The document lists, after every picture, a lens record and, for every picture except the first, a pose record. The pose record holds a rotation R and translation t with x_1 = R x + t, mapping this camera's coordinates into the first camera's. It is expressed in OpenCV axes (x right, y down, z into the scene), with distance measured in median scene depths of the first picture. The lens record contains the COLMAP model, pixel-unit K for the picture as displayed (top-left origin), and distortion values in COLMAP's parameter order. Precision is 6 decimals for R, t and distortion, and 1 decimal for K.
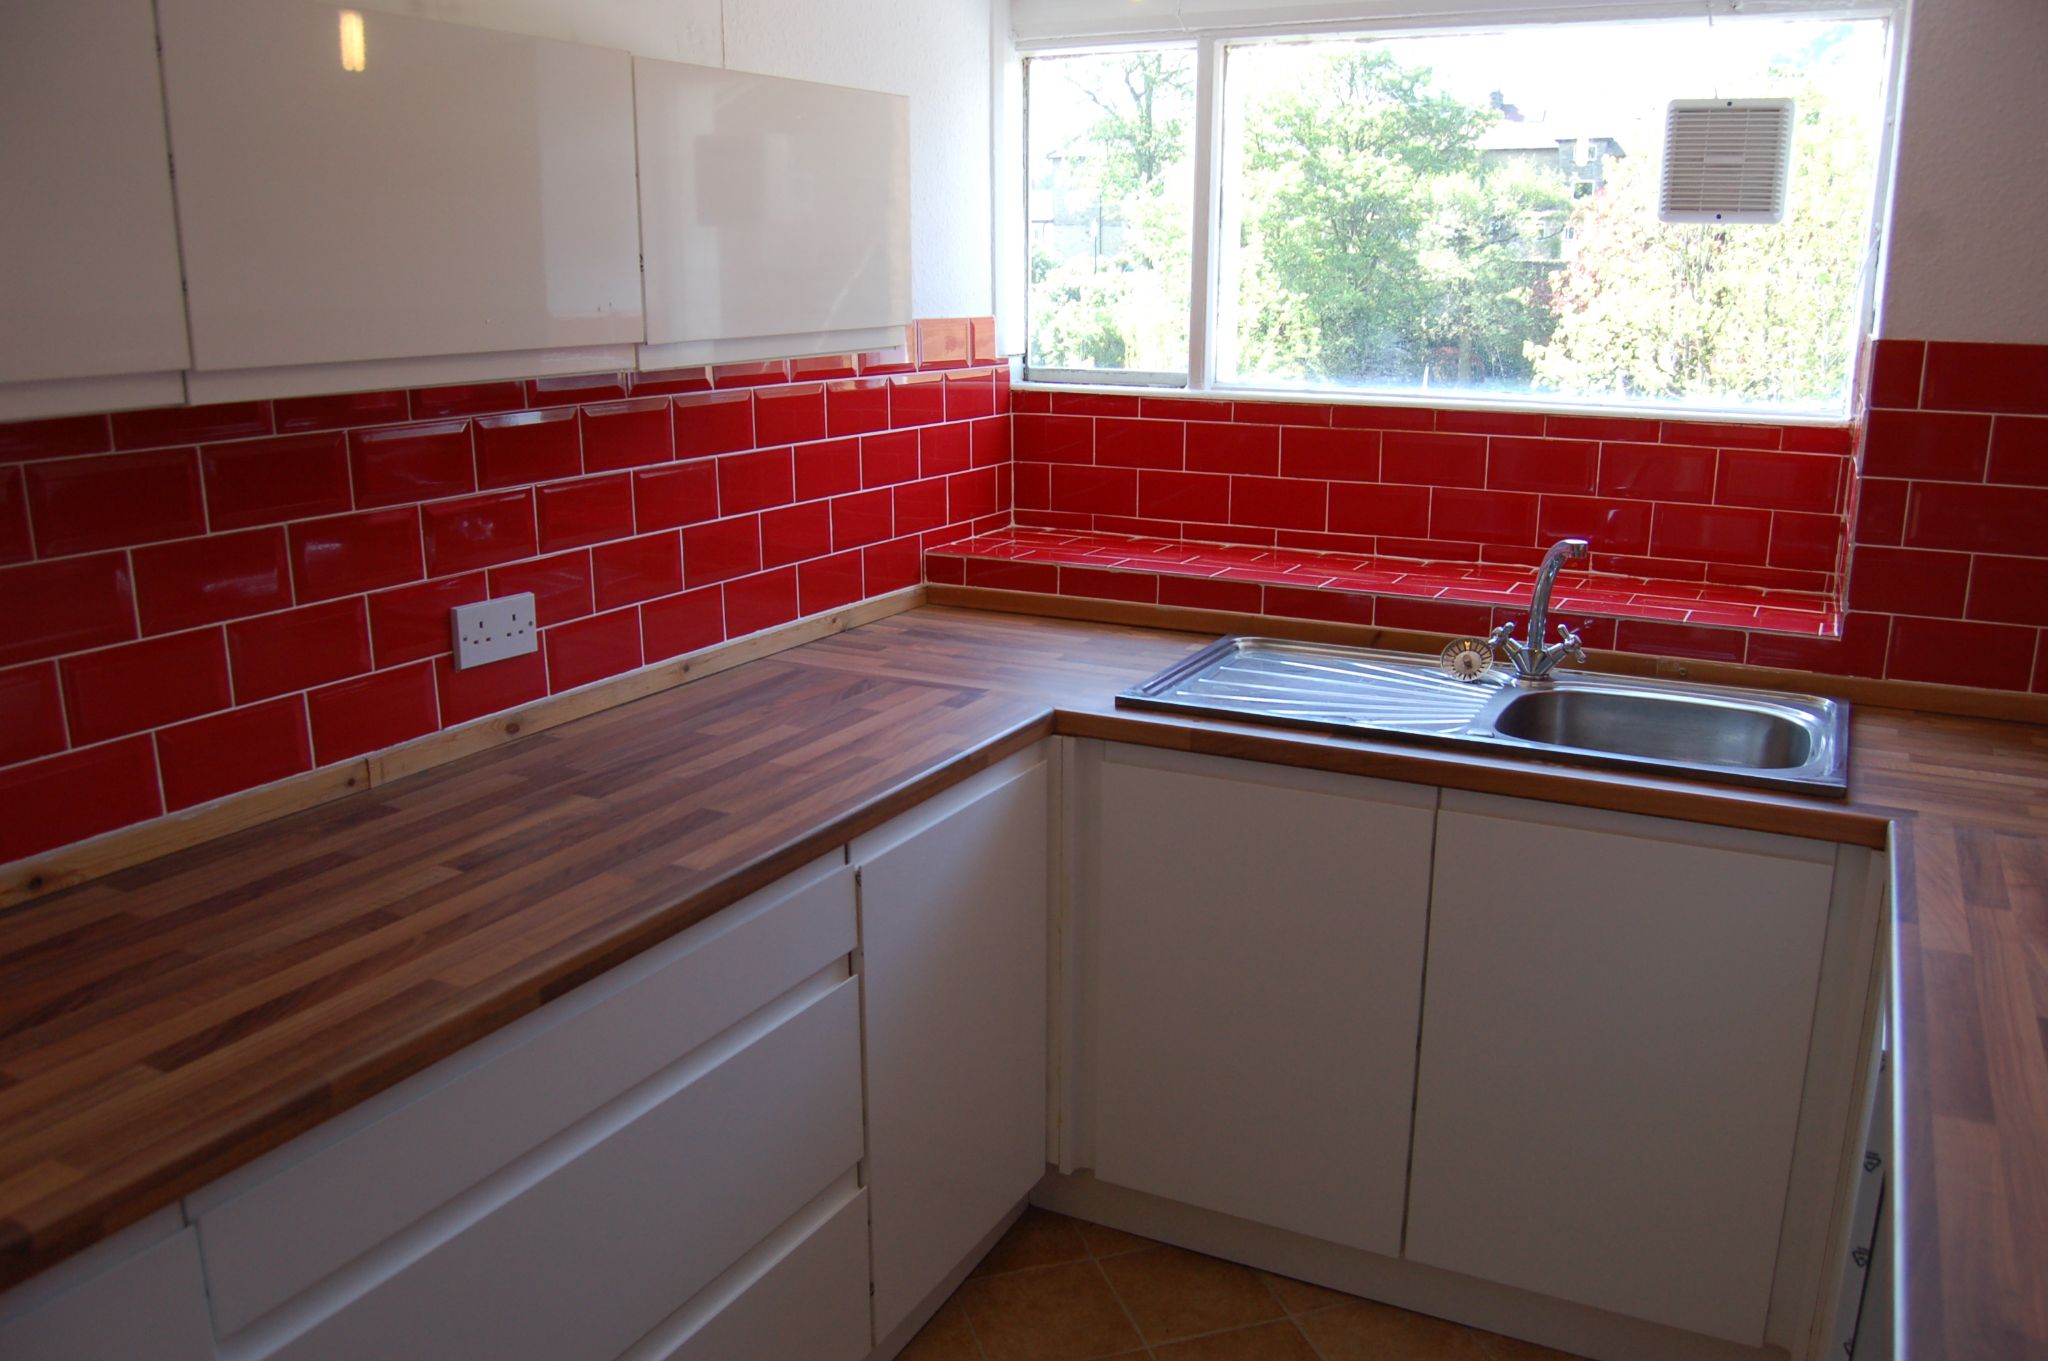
lens RADIAL K [[1635.3, 0, 1024.0], [0, 1635.3, 680.5], [0, 0, 1]] dist [-0.097421, 0.038689]
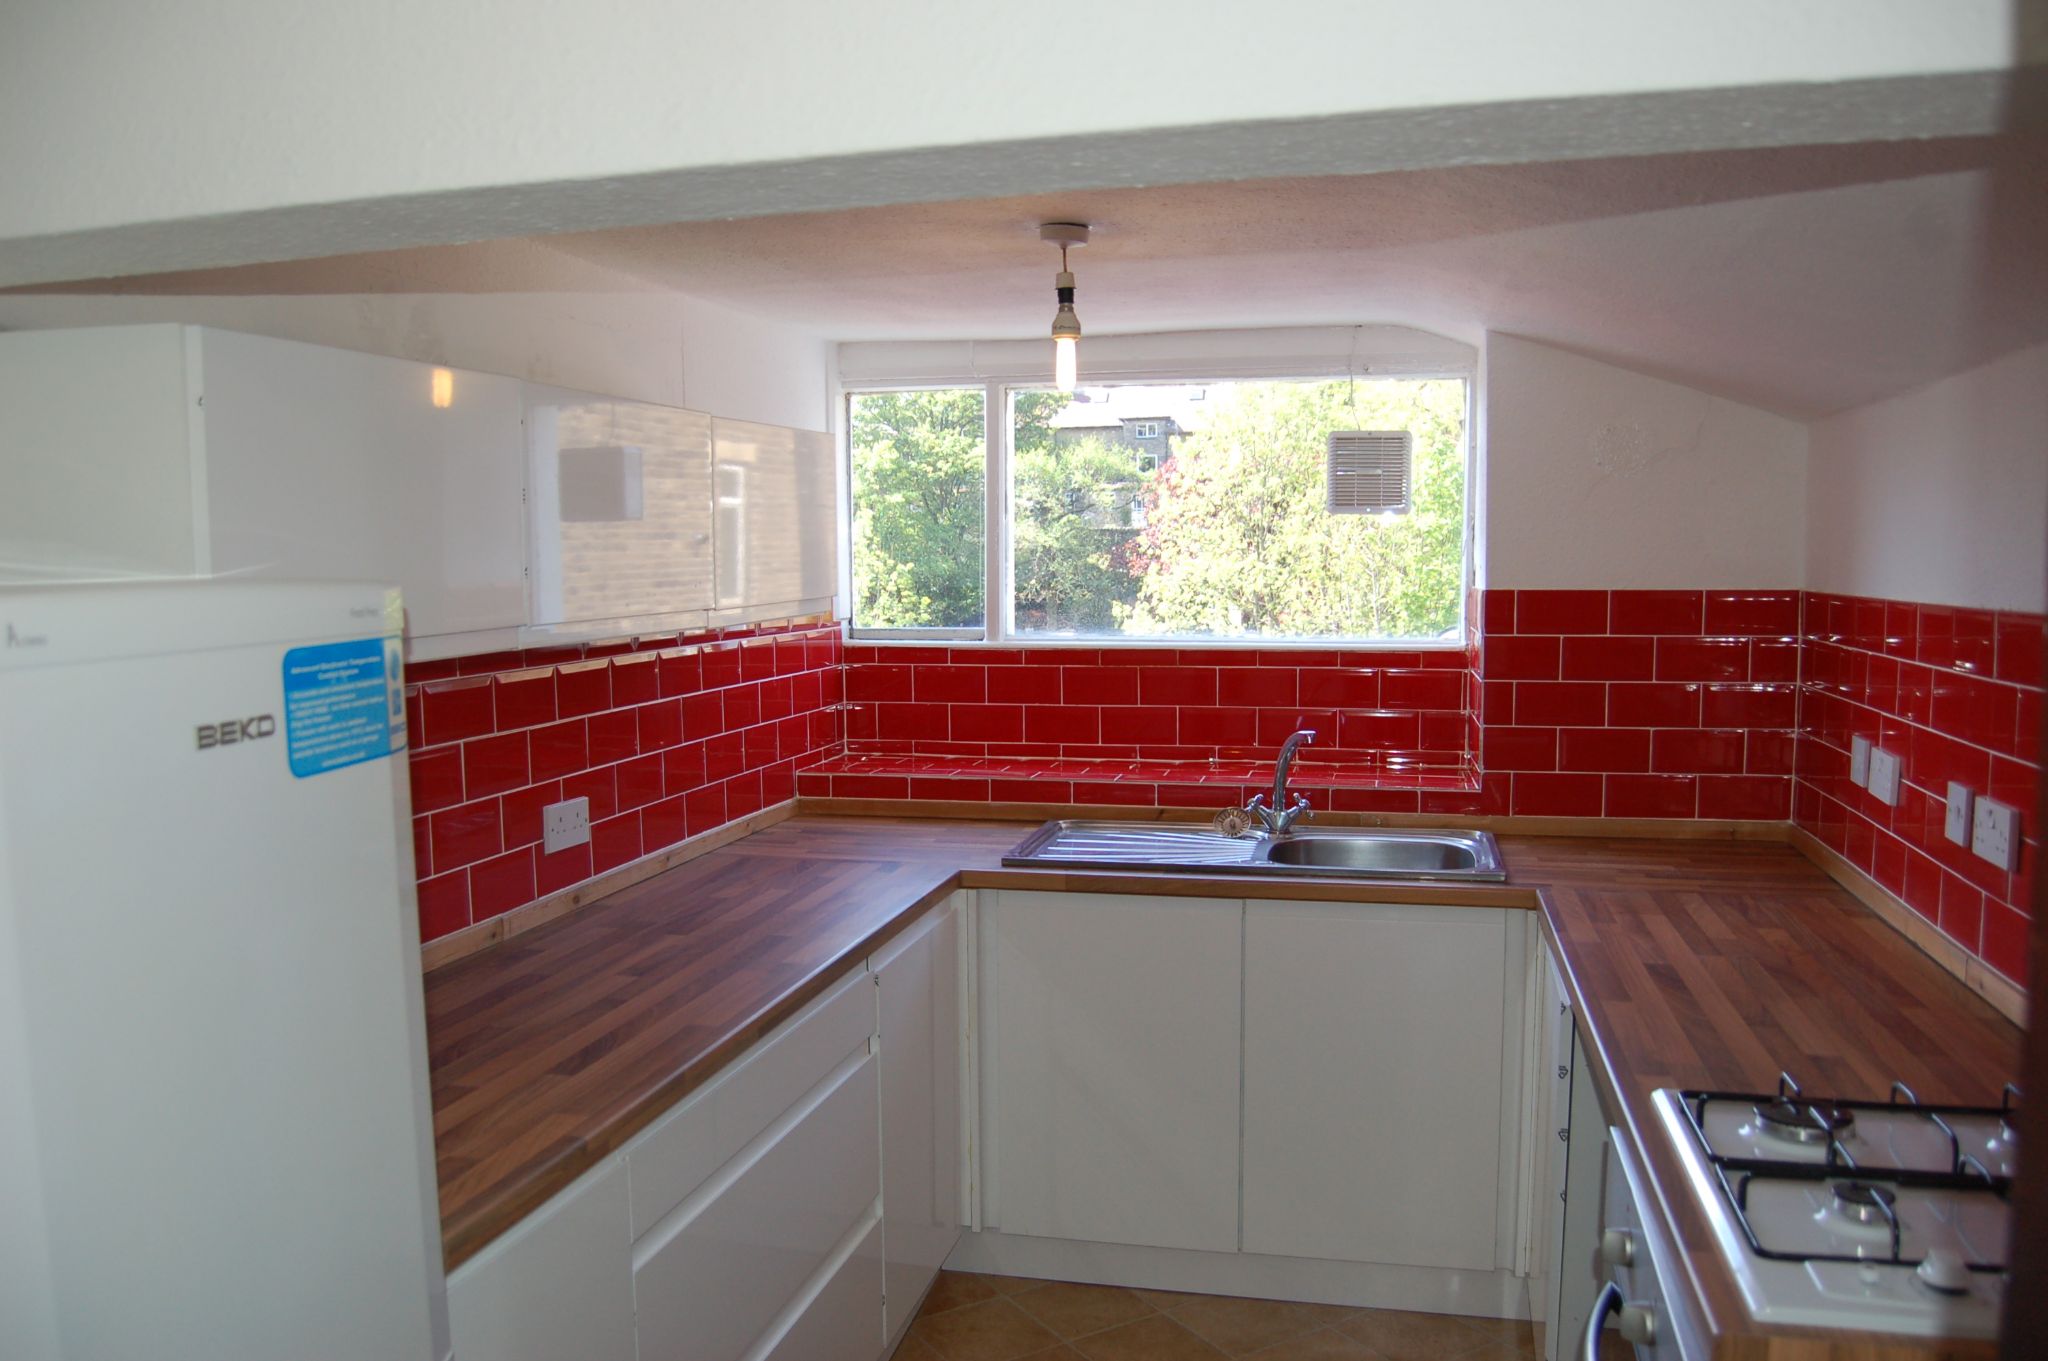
lens RADIAL K [[1635.3, 0, 1024.0], [0, 1635.3, 680.5], [0, 0, 1]] dist [-0.097421, 0.038689]
pose [[0.968655, -0.028379, 0.246784, -0.219009], [0.067999, 0.985800, -0.153540, 0.062464], [-0.238923, 0.165508, 0.956830, -0.288497]]
